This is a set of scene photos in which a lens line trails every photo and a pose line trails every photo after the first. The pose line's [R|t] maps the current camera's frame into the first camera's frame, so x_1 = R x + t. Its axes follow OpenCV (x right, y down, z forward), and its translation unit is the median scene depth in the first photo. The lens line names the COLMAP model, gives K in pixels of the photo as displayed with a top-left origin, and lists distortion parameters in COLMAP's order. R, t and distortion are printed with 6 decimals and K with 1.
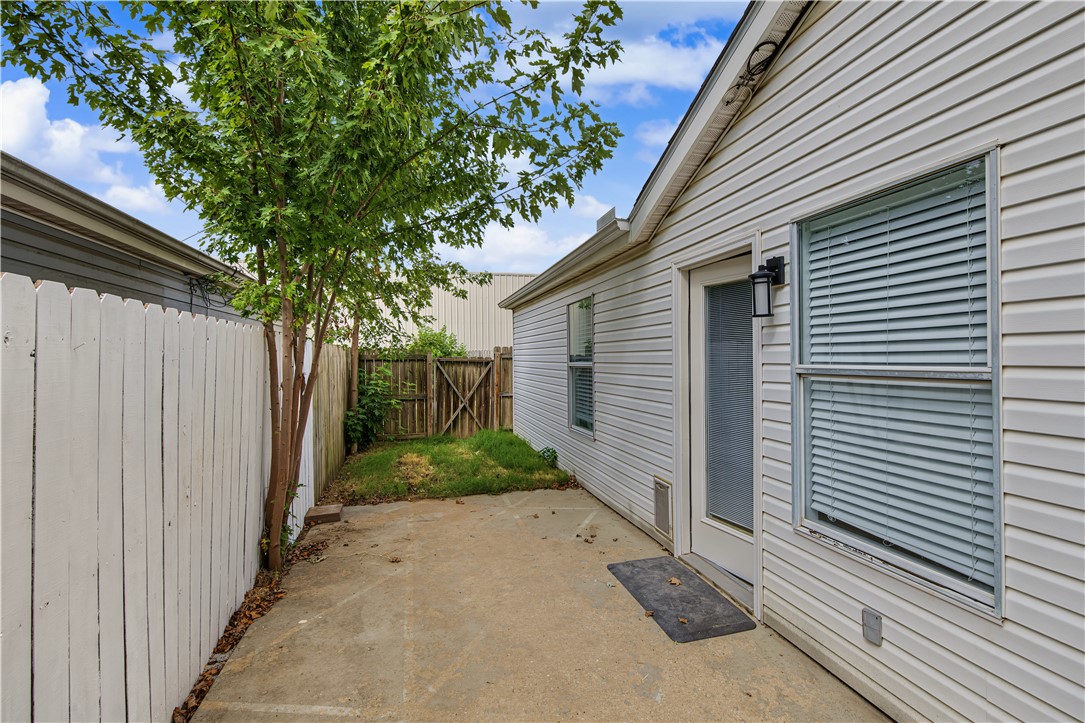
lens RADIAL K [[495.9, 0, 541.9], [0, 495.9, 358.4], [0, 0, 1]] dist [0.005464, 0.000584]
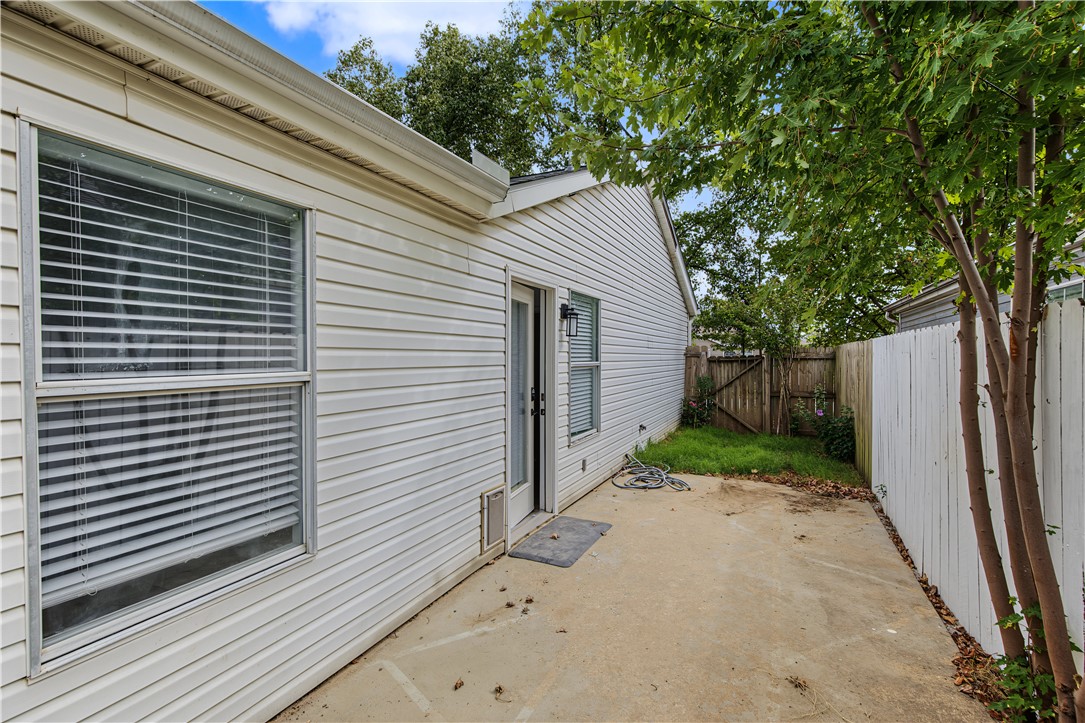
lens RADIAL K [[495.9, 0, 541.7], [0, 495.9, 358.7], [0, 0, 1]] dist [0.005464, 0.000584]
pose [[-0.764490, 0.006515, 0.644602, -0.516028], [0.007462, 0.999971, -0.001256, -0.009591], [-0.644592, 0.003850, -0.764517, 1.919581]]
